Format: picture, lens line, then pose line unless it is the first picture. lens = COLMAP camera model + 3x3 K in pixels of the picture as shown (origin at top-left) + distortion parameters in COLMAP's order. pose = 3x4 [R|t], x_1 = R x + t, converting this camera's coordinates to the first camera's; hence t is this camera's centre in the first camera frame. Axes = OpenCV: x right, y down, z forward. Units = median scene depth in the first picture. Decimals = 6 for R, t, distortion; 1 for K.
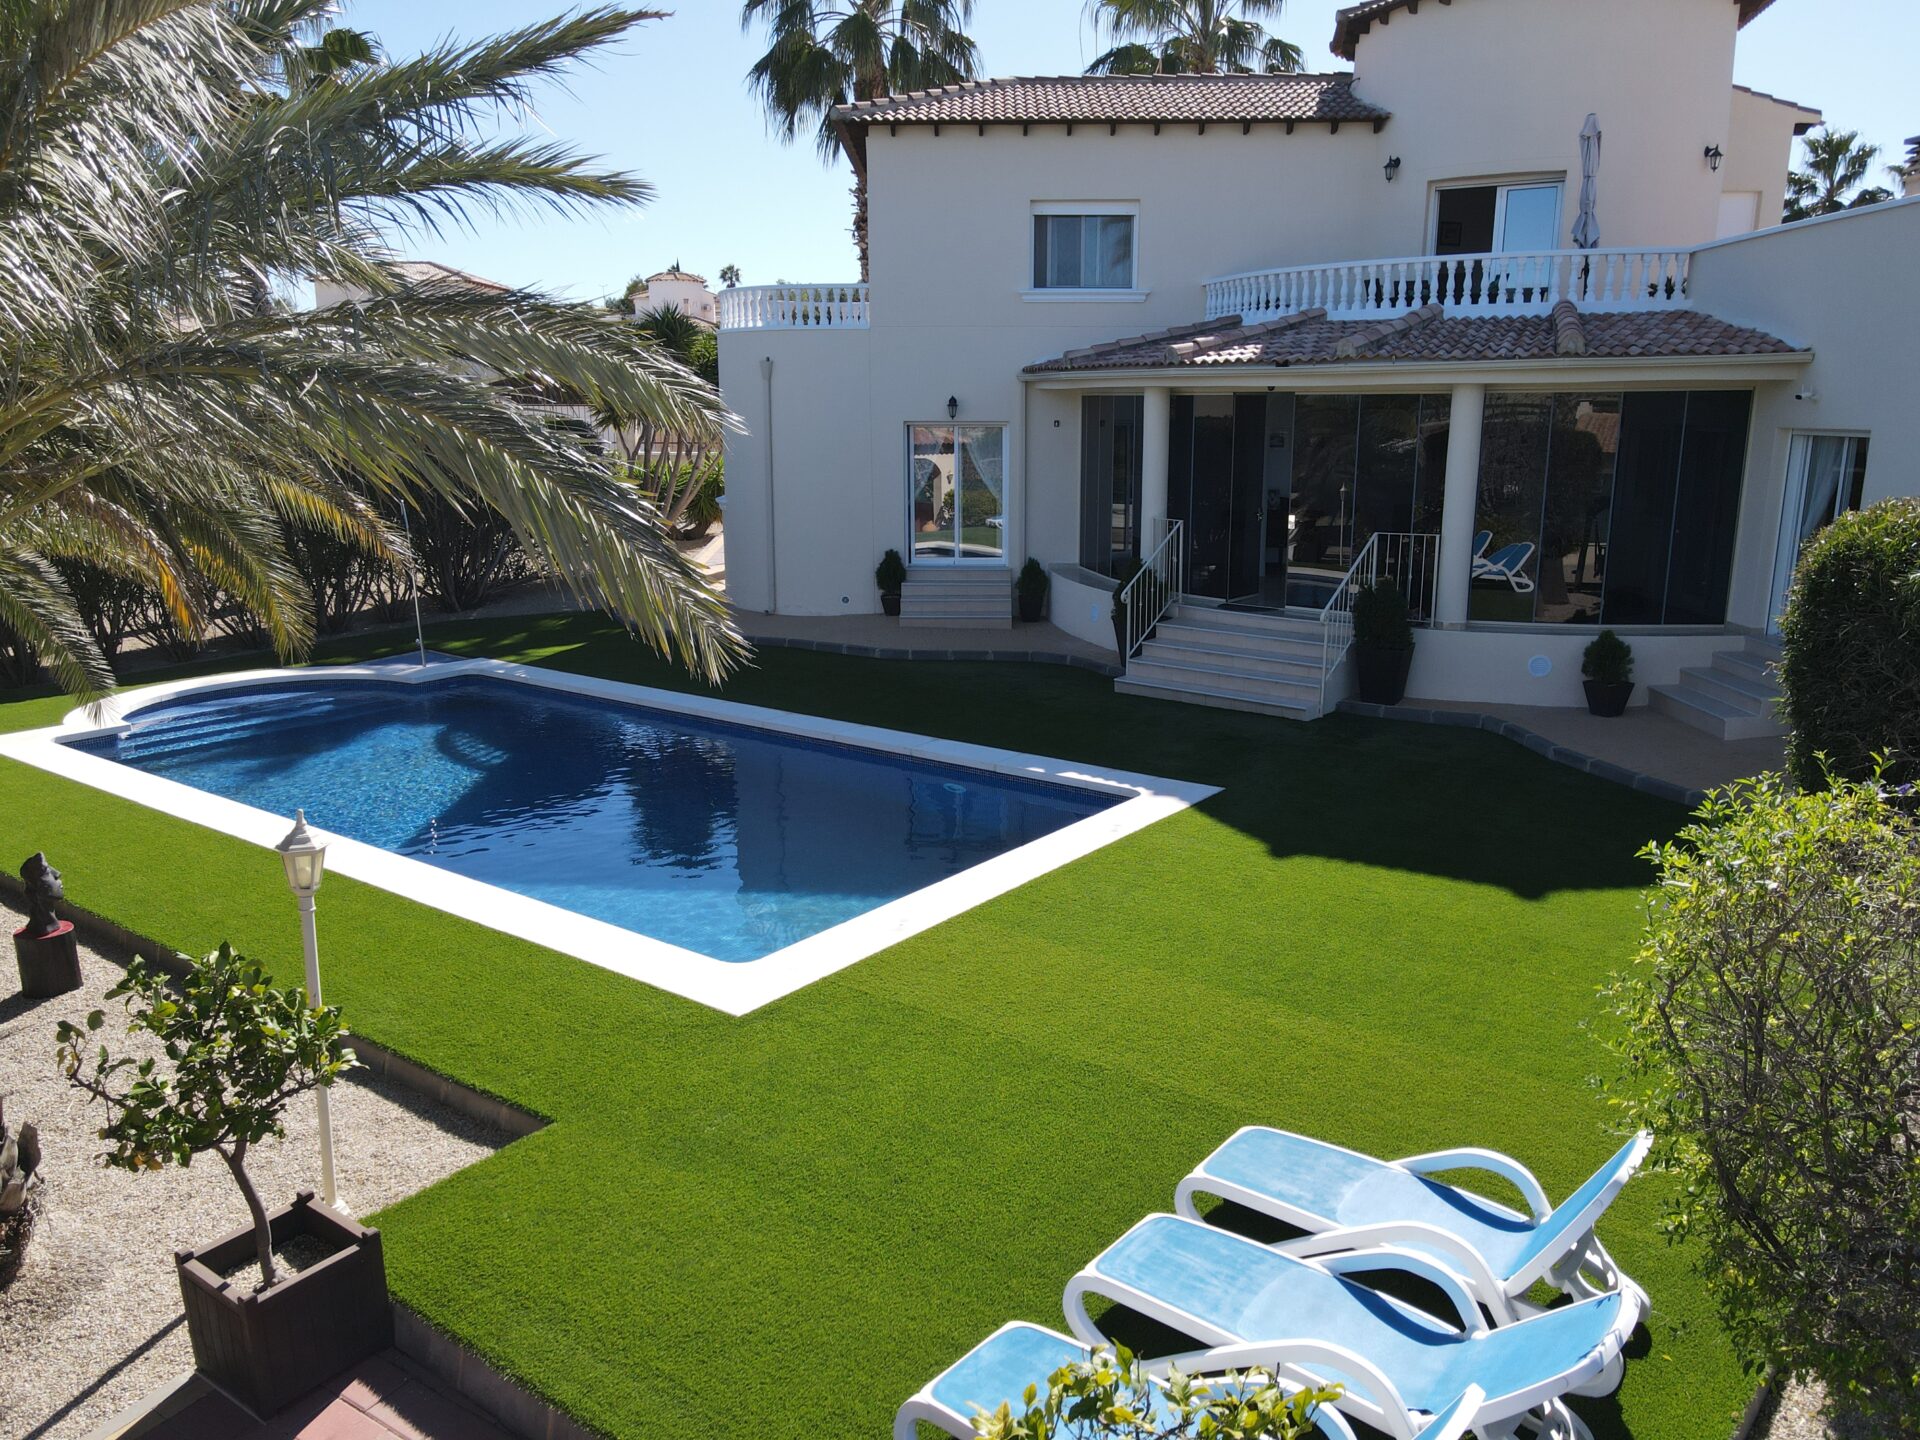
lens RADIAL K [[1437.9, 0, 965.7], [0, 1437.9, 699.7], [0, 0, 1]] dist [0.006957, 0.008391]
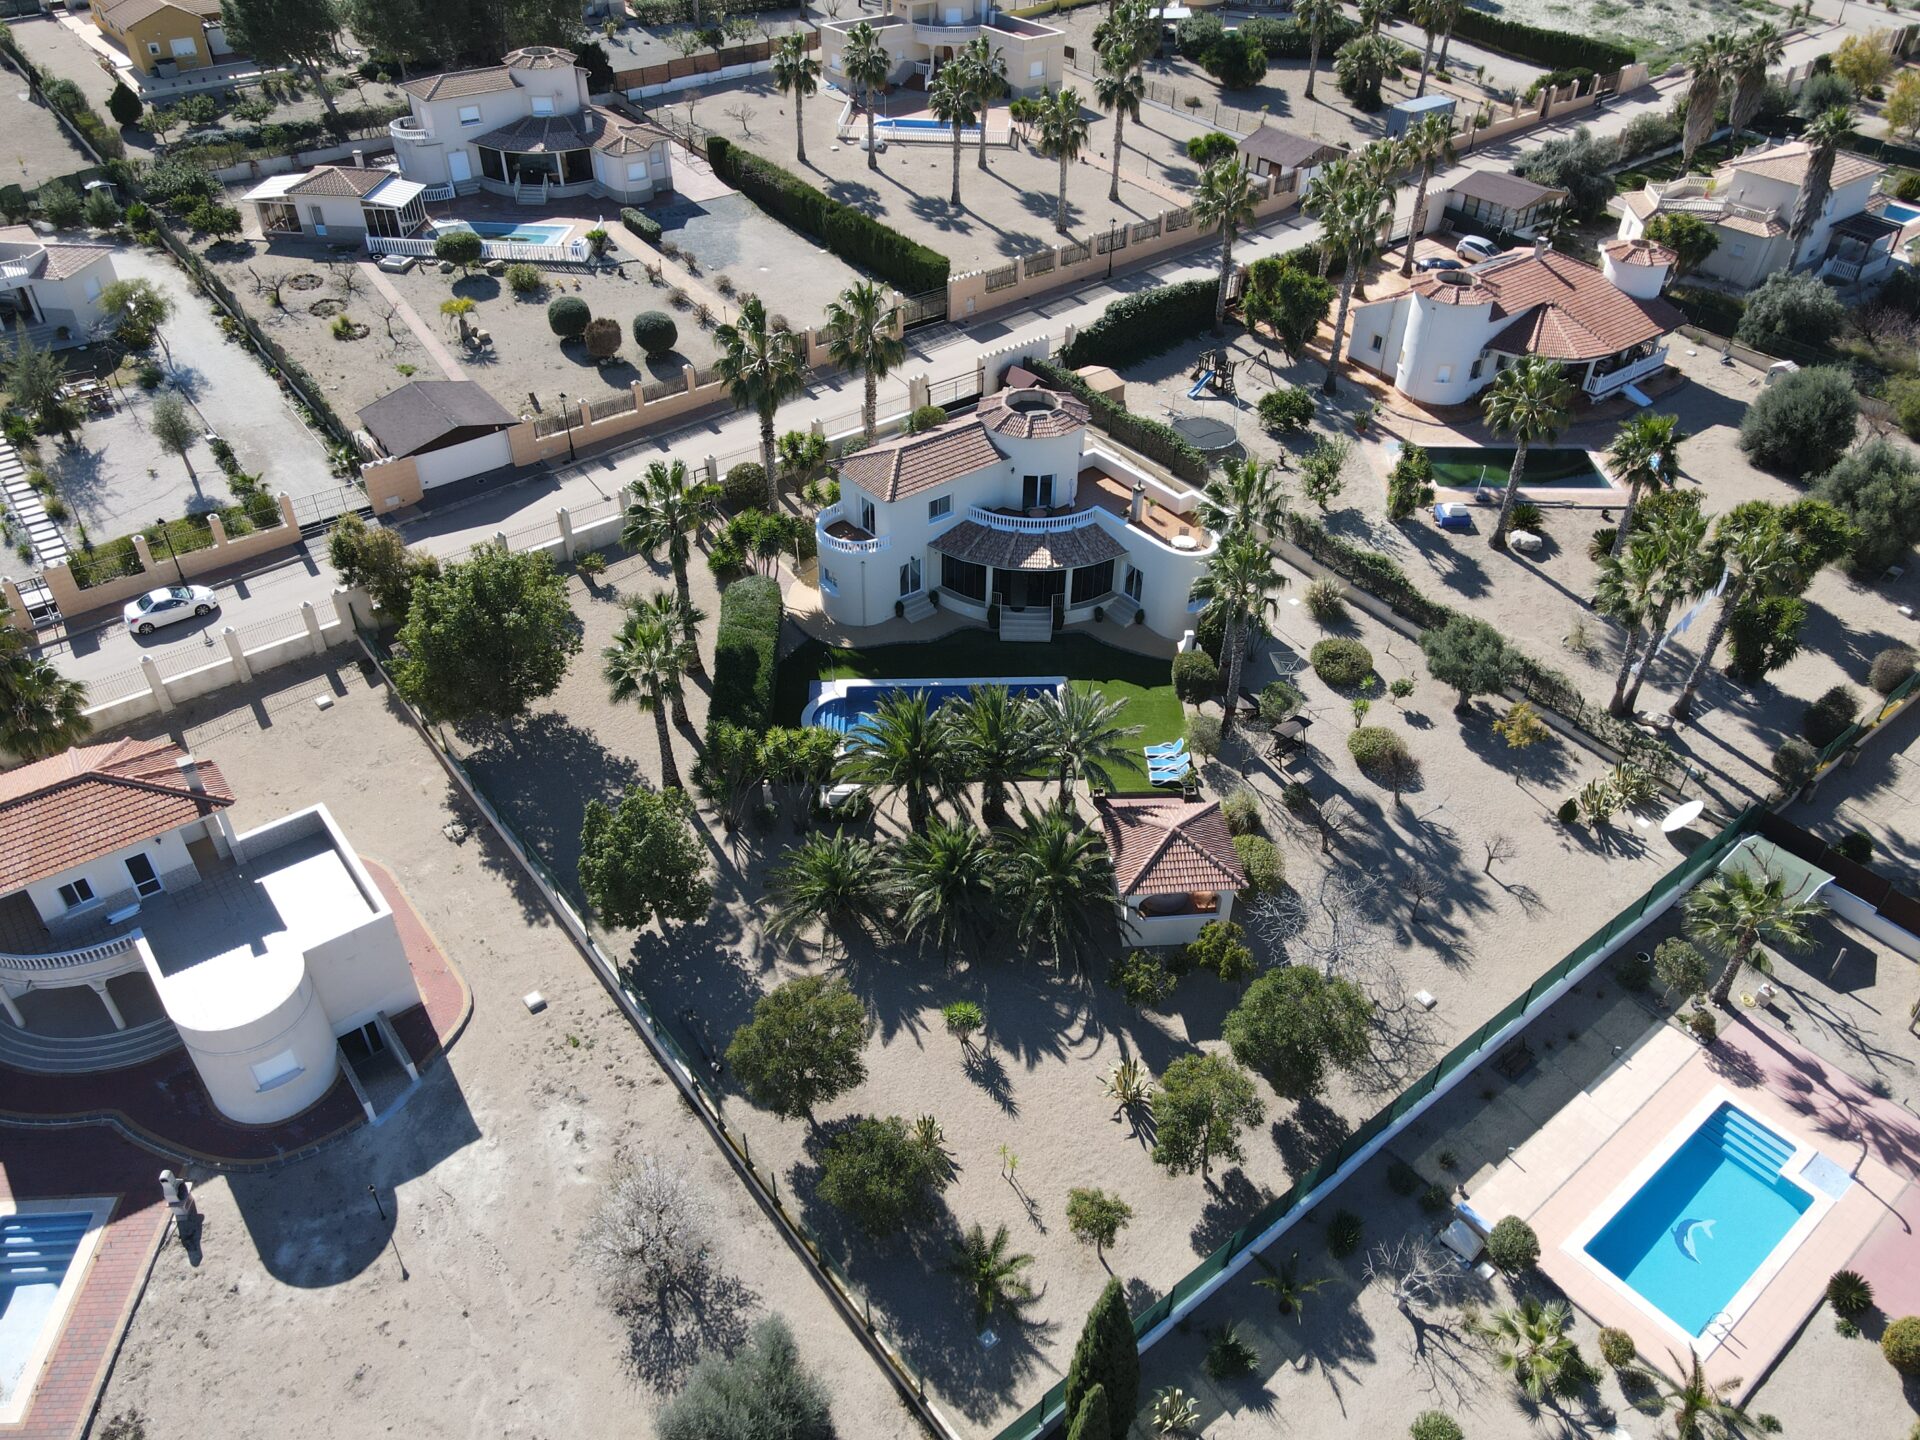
lens RADIAL K [[1412.0, 0, 963.6], [0, 1412.0, 687.2], [0, 0, 1]] dist [0.004100, 0.026315]
pose [[0.778169, -0.363914, 0.511879, -2.065107], [0.122719, 0.887415, 0.444336, -1.668986], [-0.615949, -0.282952, 0.735218, -1.932634]]
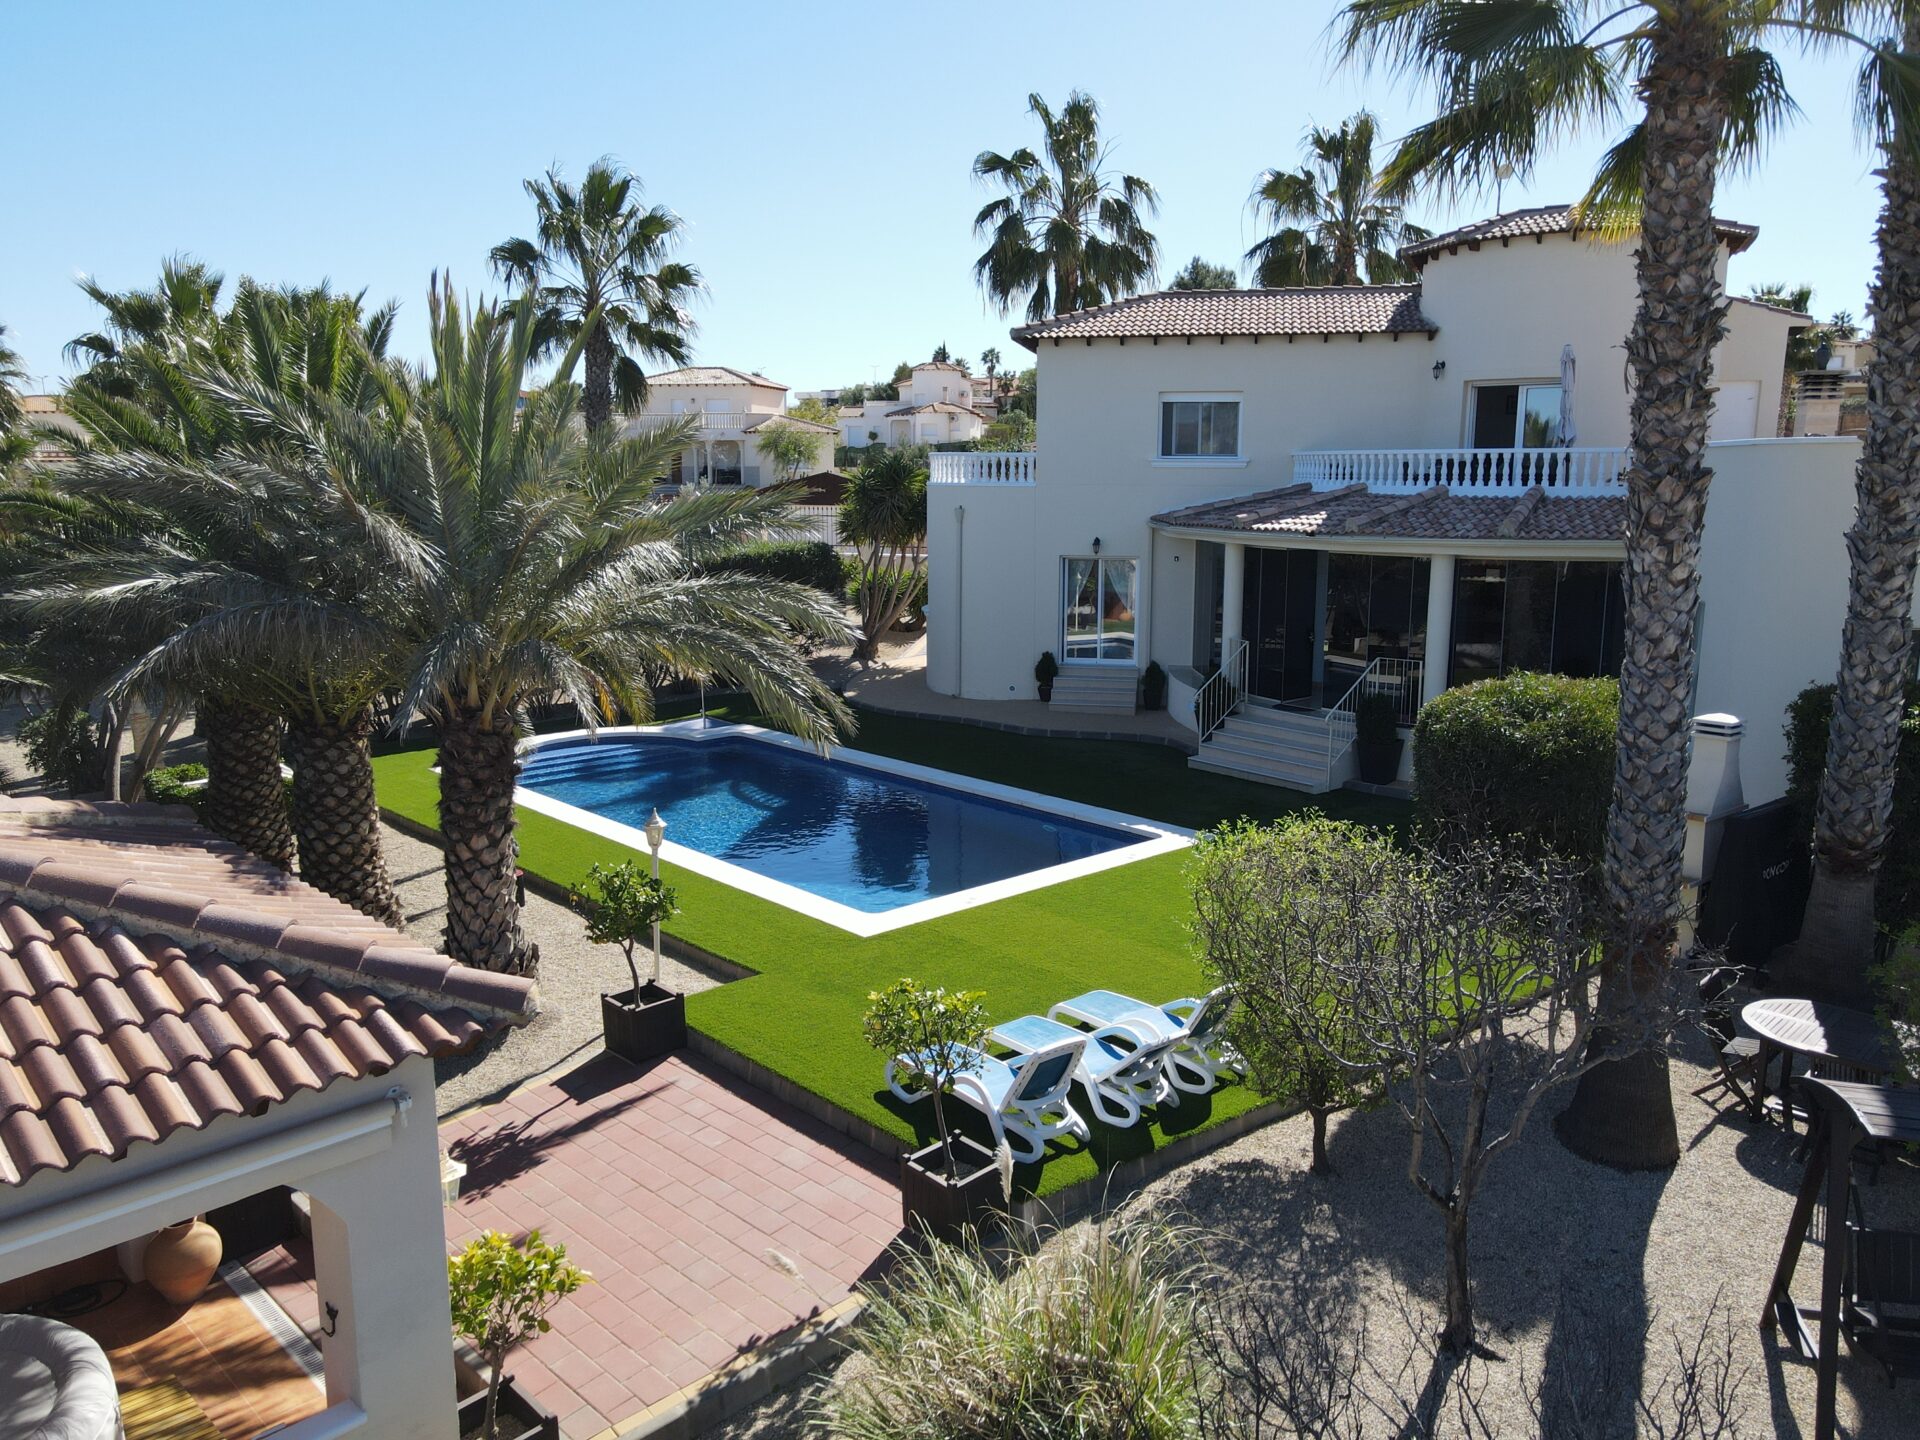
lens RADIAL K [[1412.0, 0, 963.6], [0, 1412.0, 687.2], [0, 0, 1]] dist [0.004100, 0.026315]
pose [[0.984270, 0.030676, -0.173987, 0.118552], [-0.039886, 0.997968, -0.049691, -0.005674], [0.172109, 0.055849, 0.983493, -0.337600]]
